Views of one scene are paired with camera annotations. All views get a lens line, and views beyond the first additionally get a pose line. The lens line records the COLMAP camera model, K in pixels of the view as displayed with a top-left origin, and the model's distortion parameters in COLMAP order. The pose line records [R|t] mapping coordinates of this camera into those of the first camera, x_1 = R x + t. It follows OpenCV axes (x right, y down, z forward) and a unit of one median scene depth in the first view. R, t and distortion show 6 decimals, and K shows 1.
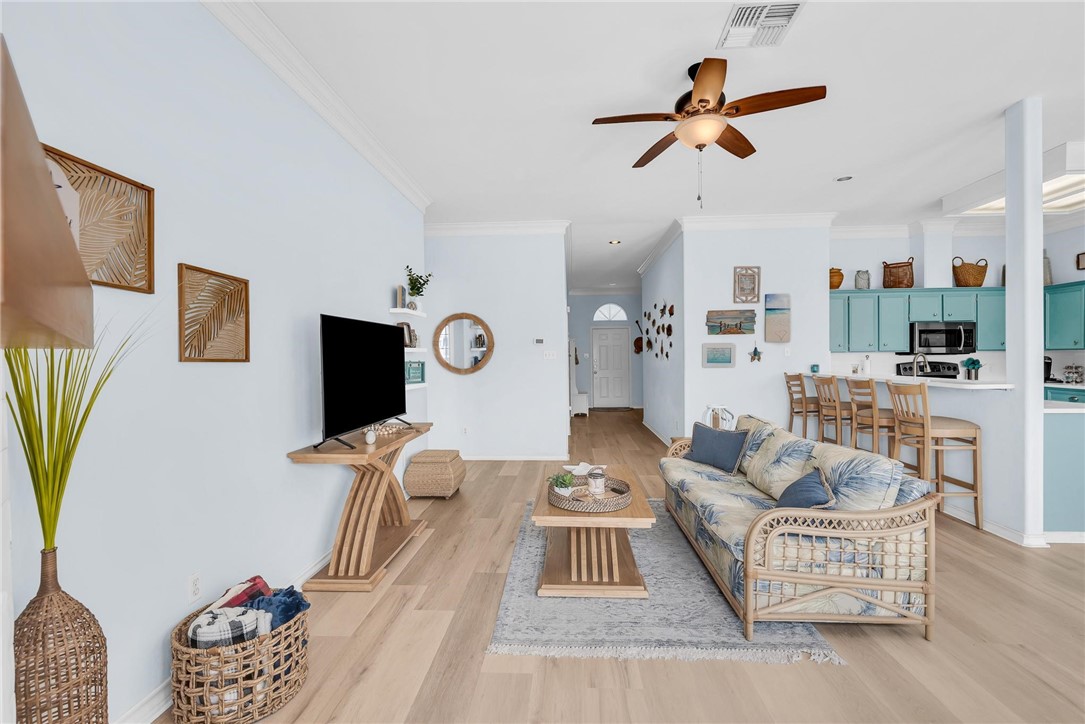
lens RADIAL K [[471.3, 0, 562.3], [0, 471.3, 364.2], [0, 0, 1]] dist [-0.003252, -0.000440]
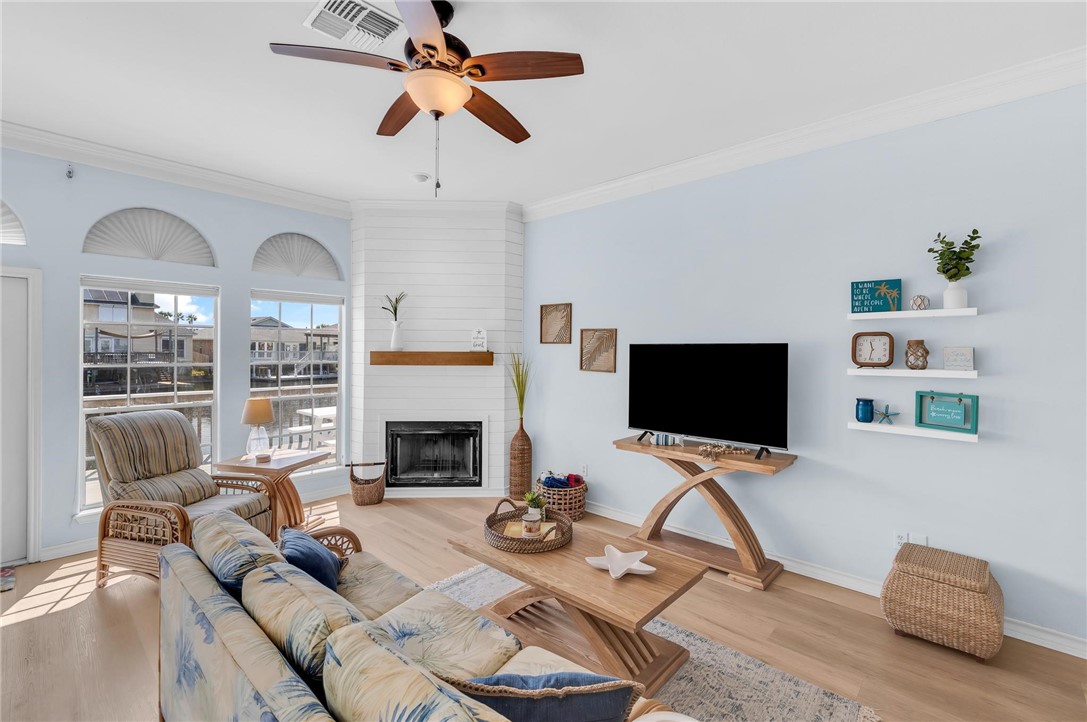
lens RADIAL K [[472.5, 0, 546.3], [0, 472.5, 341.7], [0, 0, 1]] dist [-0.000196, 0.000072]
pose [[-0.650568, -0.002040, -0.759446, 0.457616], [-0.009834, 0.999935, 0.005739, -0.066911], [0.759385, 0.011202, -0.650545, 0.993107]]
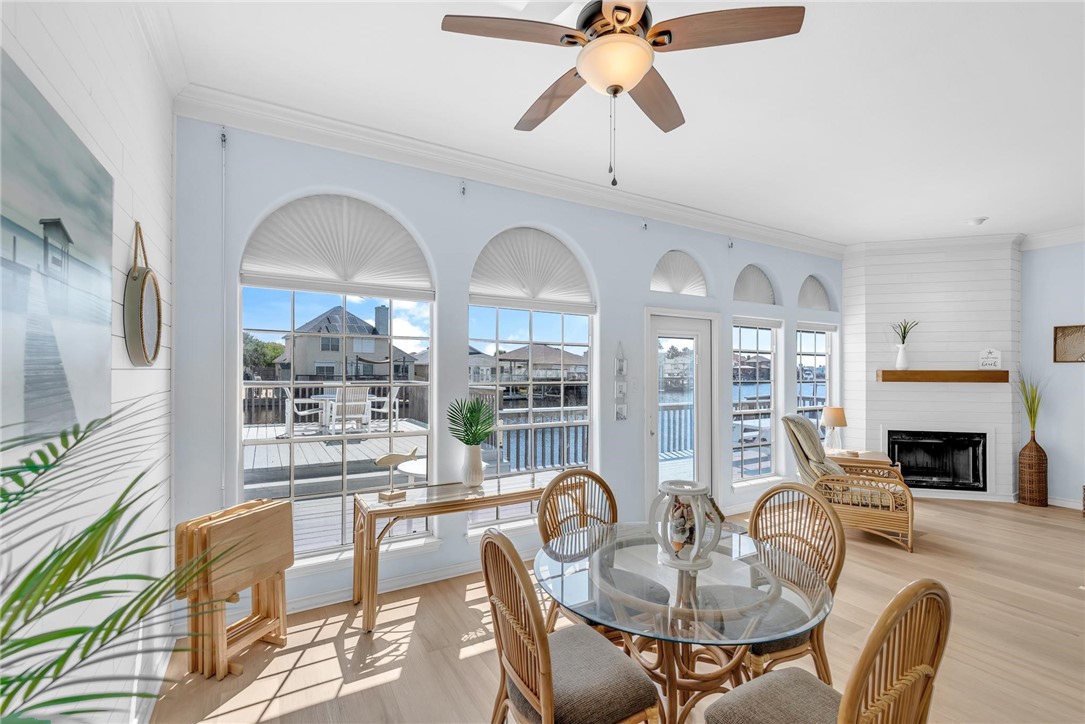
lens RADIAL K [[471.3, 0, 562.3], [0, 471.3, 364.2], [0, 0, 1]] dist [-0.003252, -0.000440]
pose [[-0.829734, 0.002848, -0.558152, 1.283047], [-0.000171, 0.999986, 0.005358, -0.058090], [0.558160, 0.004541, -0.829721, 0.574041]]
